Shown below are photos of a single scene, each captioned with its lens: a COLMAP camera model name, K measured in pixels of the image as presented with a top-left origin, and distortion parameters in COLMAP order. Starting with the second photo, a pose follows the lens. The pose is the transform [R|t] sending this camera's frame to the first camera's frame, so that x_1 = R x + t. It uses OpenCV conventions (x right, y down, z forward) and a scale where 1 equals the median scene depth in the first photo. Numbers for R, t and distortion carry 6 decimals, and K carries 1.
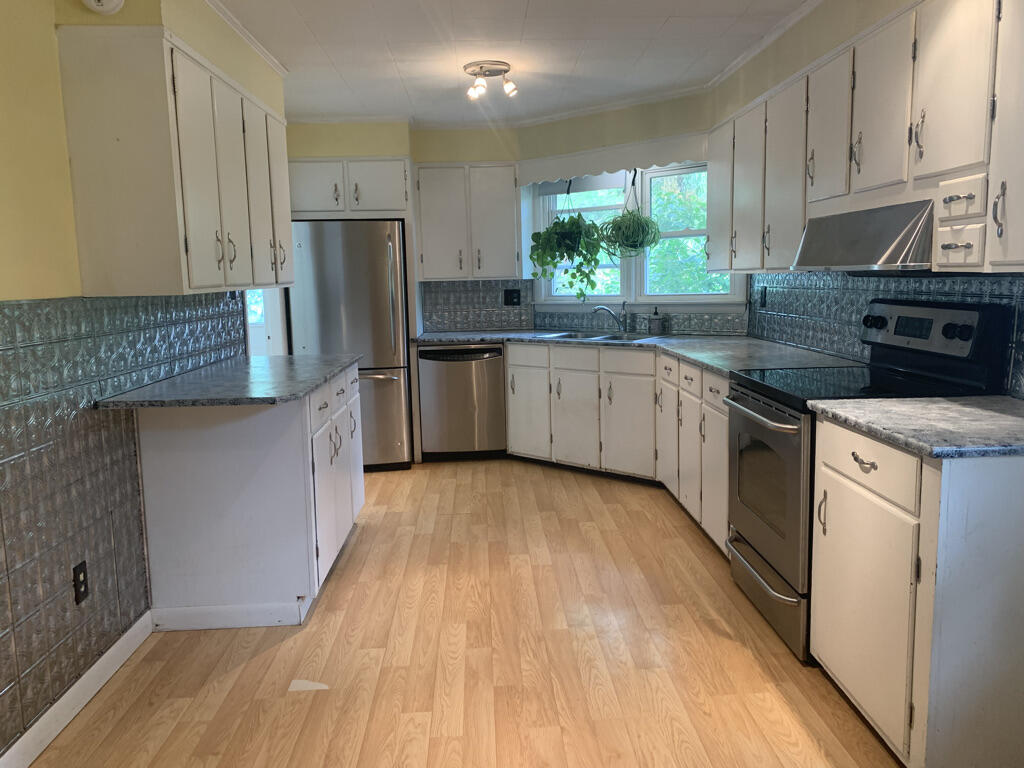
lens RADIAL K [[772.1, 0, 512.0], [0, 772.1, 384.0], [0, 0, 1]] dist [0.076527, -0.054979]
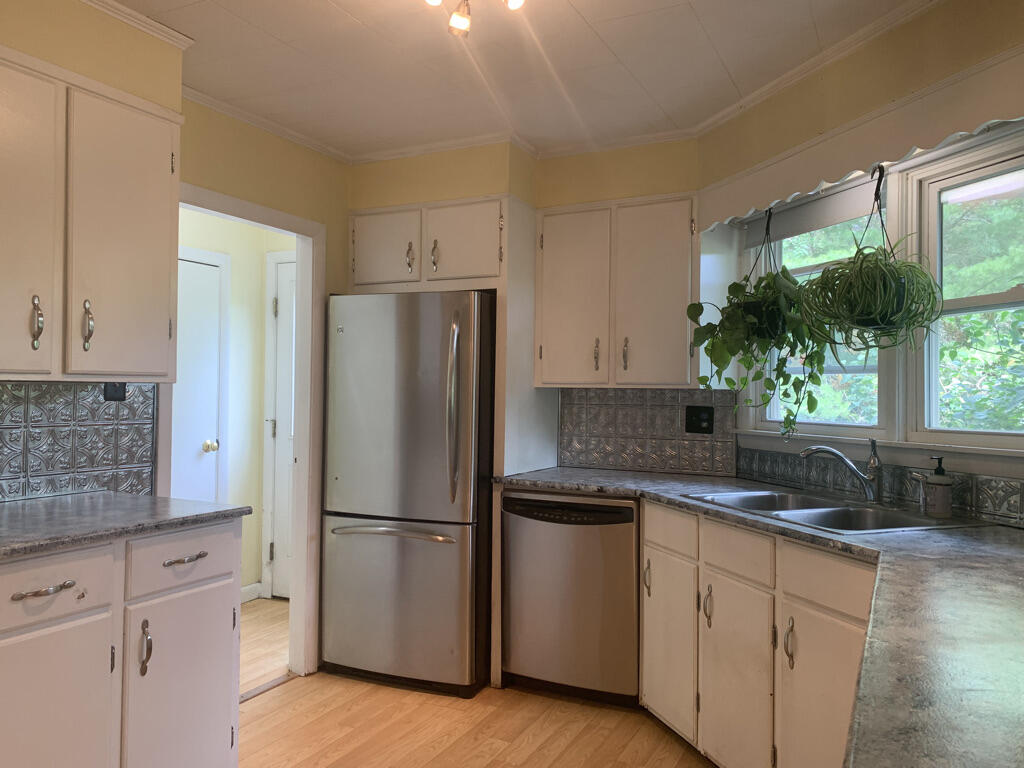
lens RADIAL K [[772.1, 0, 512.0], [0, 772.1, 384.0], [0, 0, 1]] dist [0.076527, -0.054979]
pose [[0.870417, 0.027335, -0.491556, 0.209194], [-0.100076, 0.987435, -0.122297, -0.065950], [0.482037, 0.155642, 0.862216, 0.525076]]
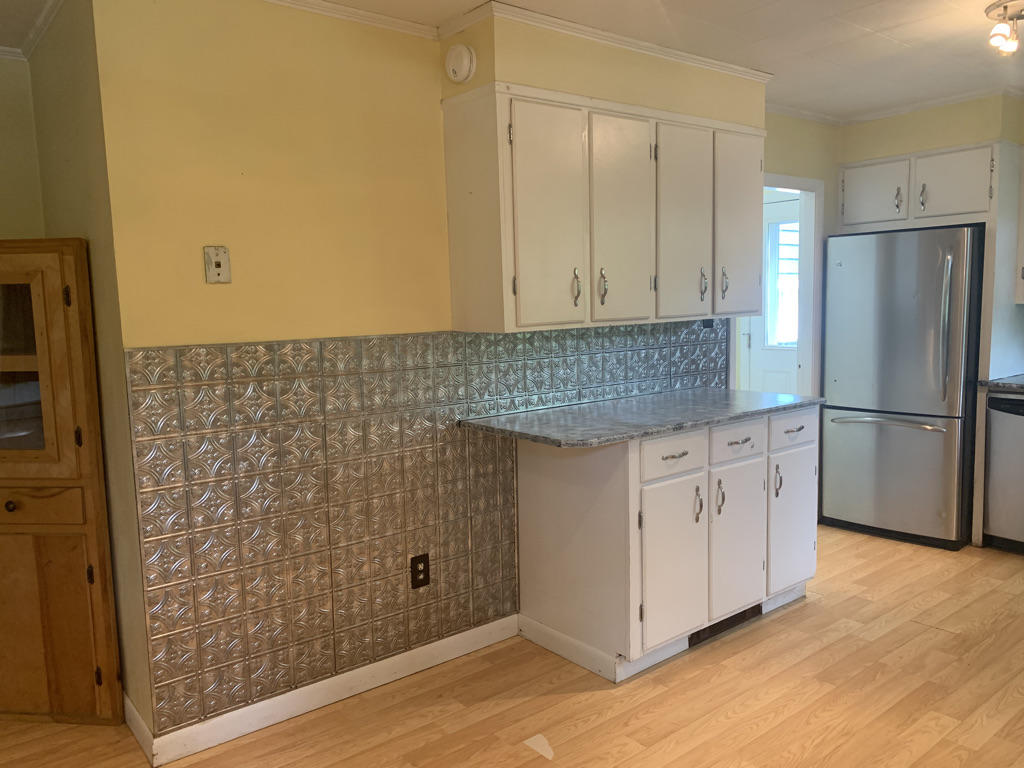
lens RADIAL K [[786.4, 0, 528.8], [0, 786.4, 384.0], [0, 0, 1]] dist [0.067312, -0.058004]
pose [[0.609609, 0.095323, -0.786950, 0.244203], [-0.100447, 0.994030, 0.042596, -0.050578], [0.786313, 0.053080, 0.615545, 0.198933]]
